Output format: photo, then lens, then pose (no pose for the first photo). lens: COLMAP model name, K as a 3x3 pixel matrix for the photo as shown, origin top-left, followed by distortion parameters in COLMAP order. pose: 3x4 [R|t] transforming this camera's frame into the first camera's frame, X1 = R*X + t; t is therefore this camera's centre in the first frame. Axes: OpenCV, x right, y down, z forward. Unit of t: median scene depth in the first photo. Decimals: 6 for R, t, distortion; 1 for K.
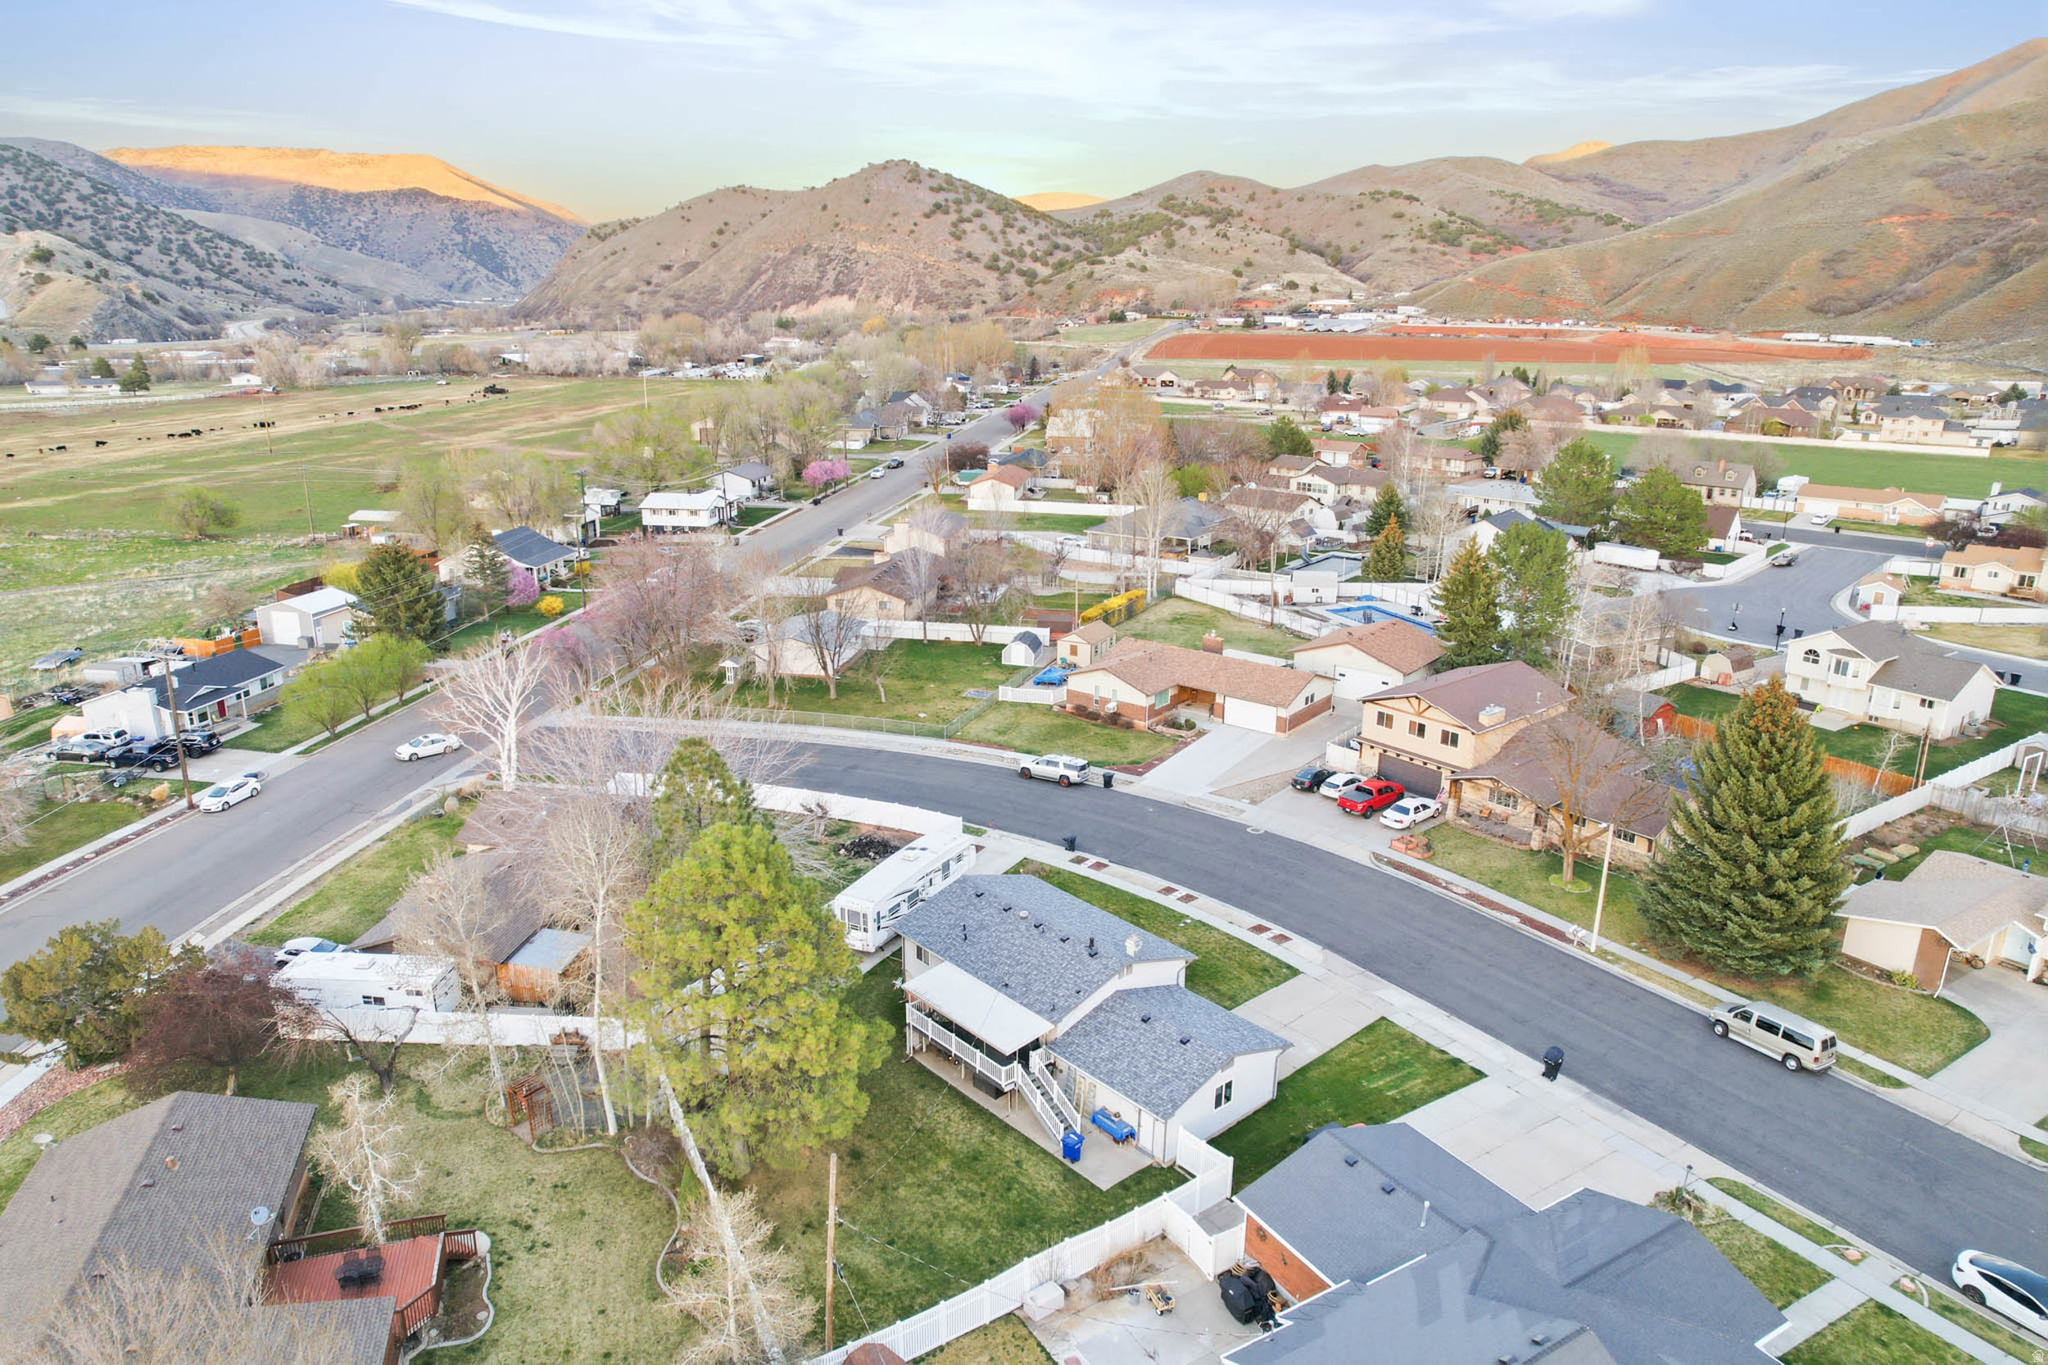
lens RADIAL K [[1313.5, 0, 1019.4], [0, 1313.5, 674.2], [0, 0, 1]] dist [-0.076536, 0.068524]
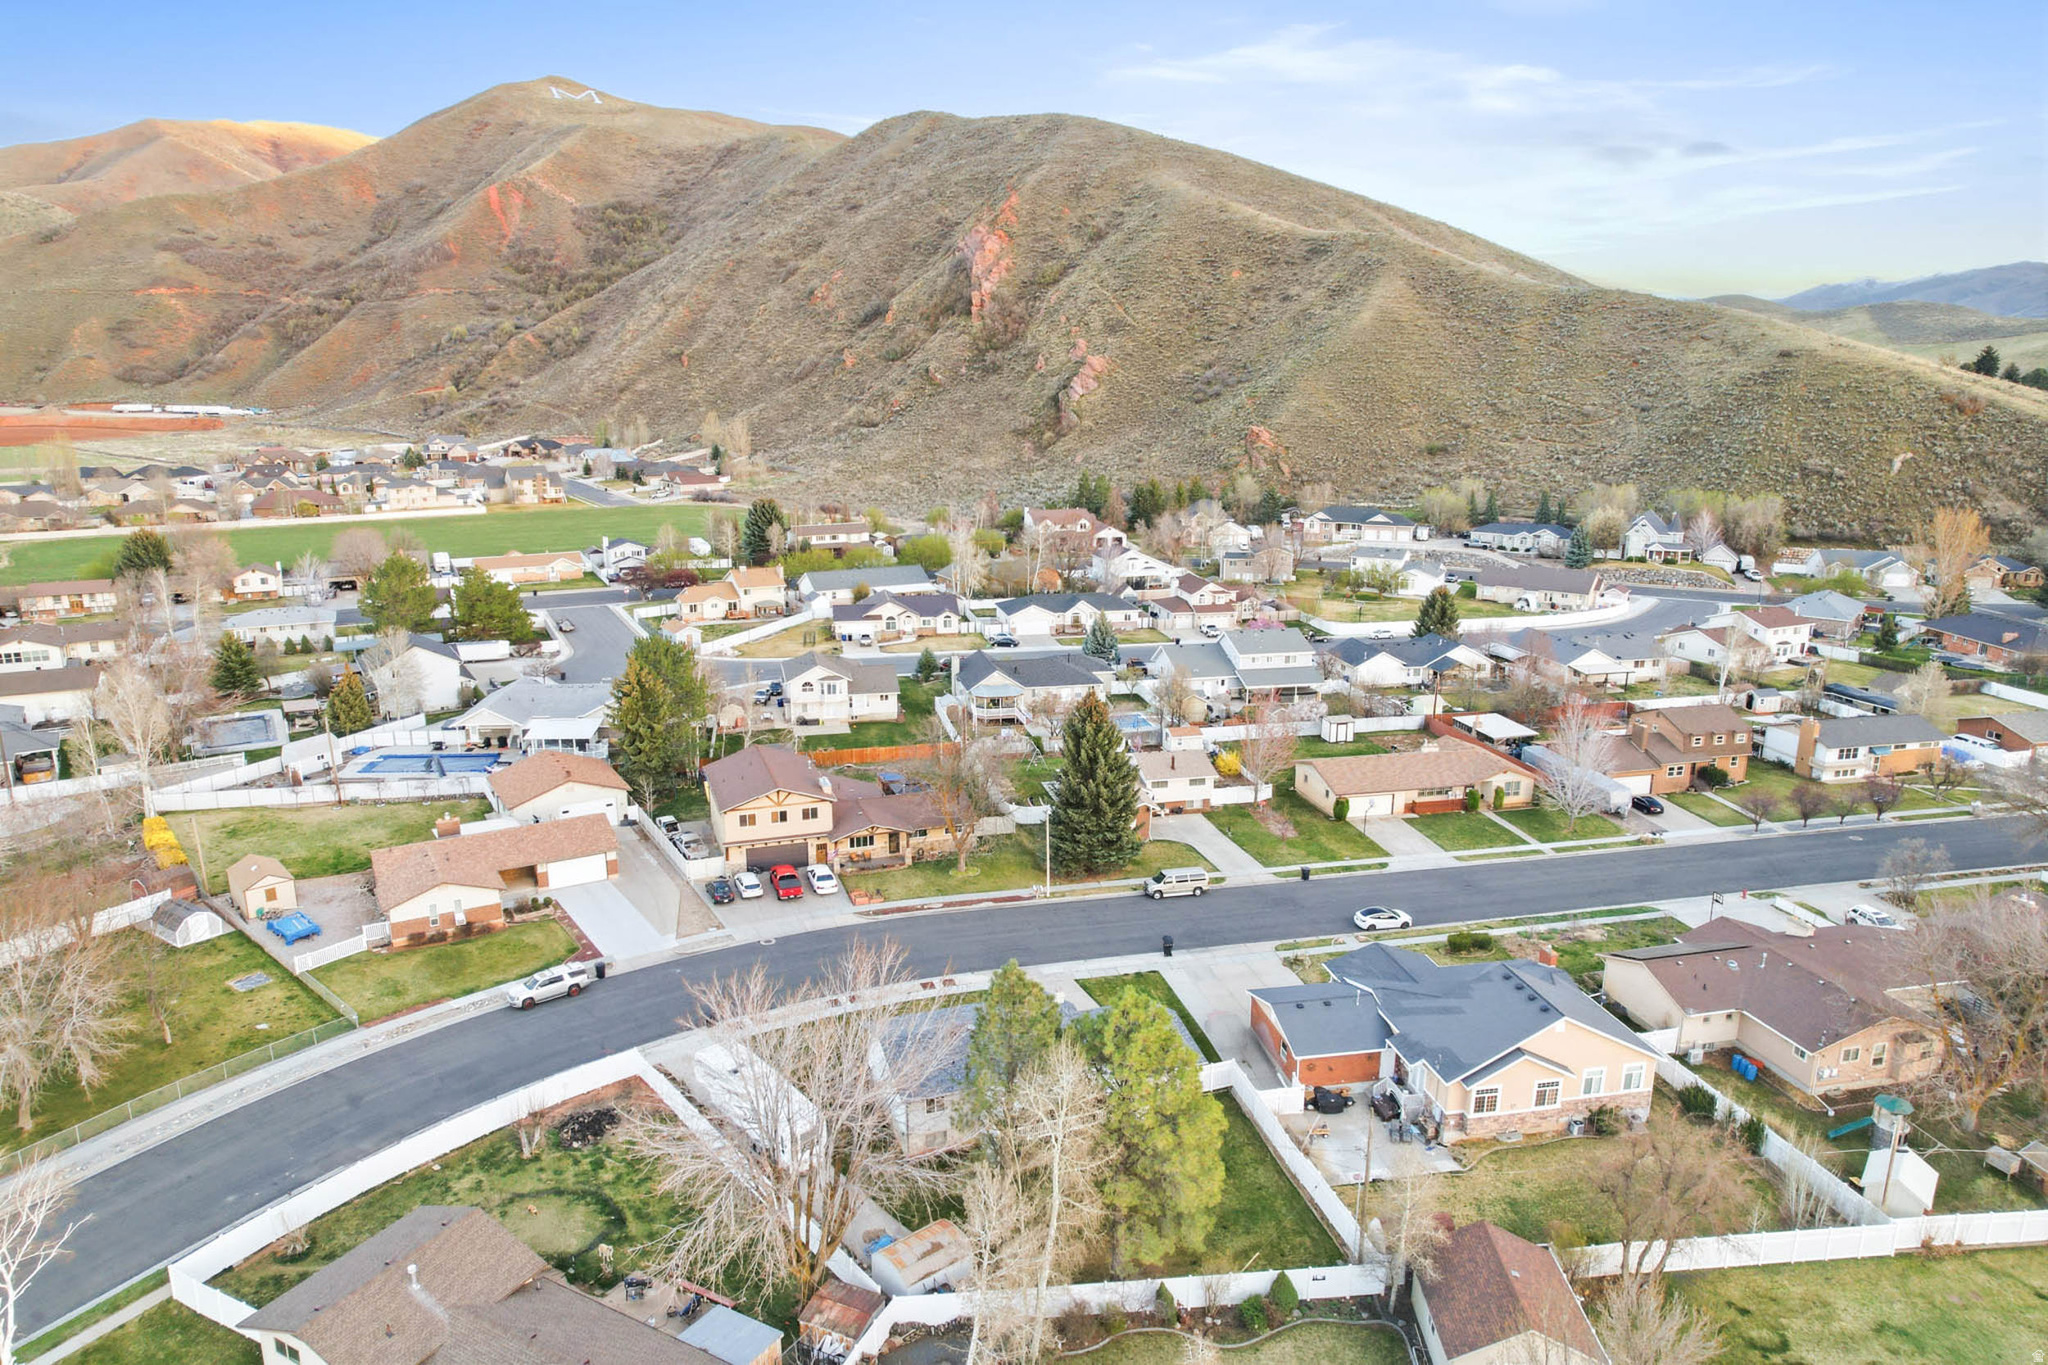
lens RADIAL K [[1313.5, 0, 1019.4], [0, 1313.5, 674.2], [0, 0, 1]] dist [-0.076536, 0.068524]
pose [[0.342088, -0.223489, 0.912704, -0.669413], [0.256745, 0.956576, 0.138002, -0.187214], [-0.903912, 0.187123, 0.384613, 0.297688]]
